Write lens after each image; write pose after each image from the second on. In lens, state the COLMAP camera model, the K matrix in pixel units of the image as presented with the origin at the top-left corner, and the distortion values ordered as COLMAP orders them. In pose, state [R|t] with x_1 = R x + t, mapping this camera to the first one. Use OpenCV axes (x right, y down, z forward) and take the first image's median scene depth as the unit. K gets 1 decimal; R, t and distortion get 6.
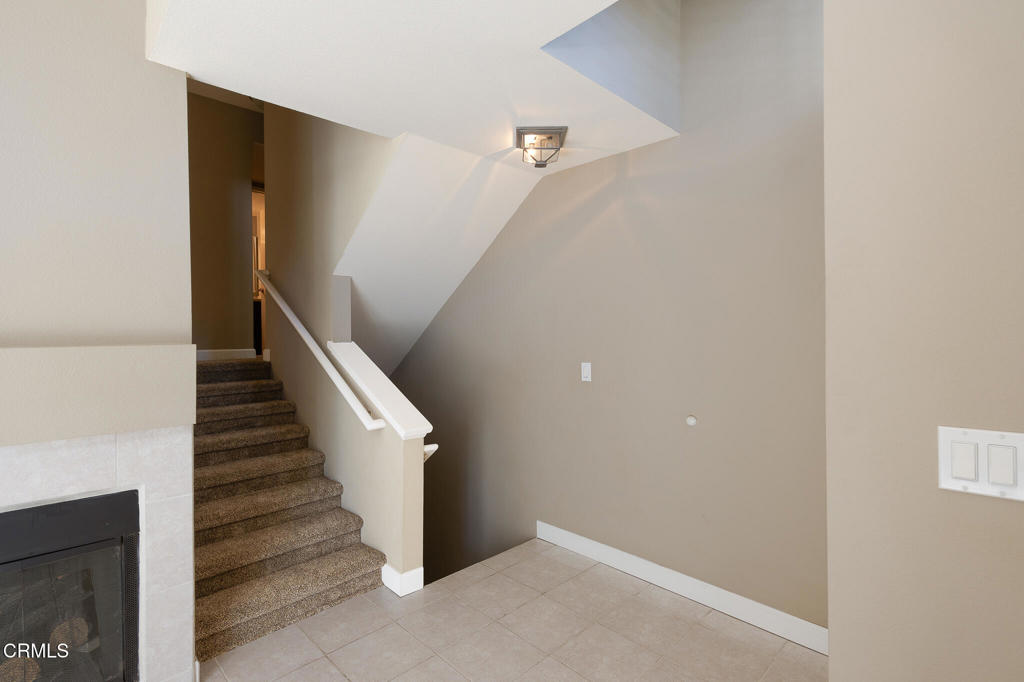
lens RADIAL K [[476.7, 0, 508.0], [0, 476.7, 340.5], [0, 0, 1]] dist [-0.001406, -0.000071]
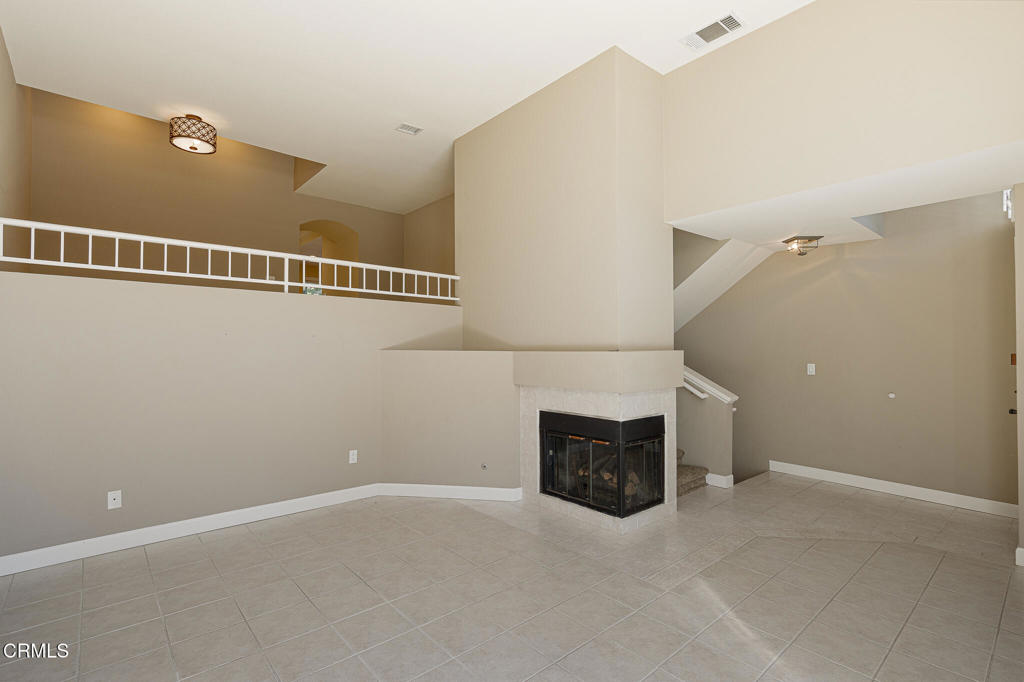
lens RADIAL K [[476.7, 0, 512.0], [0, 476.7, 342.3], [0, 0, 1]] dist [-0.001406, -0.000071]
pose [[0.998284, 0.011250, -0.057468, -0.902708], [-0.012159, 0.999806, -0.015495, 0.010437], [0.057283, 0.016167, 0.998227, -0.848866]]
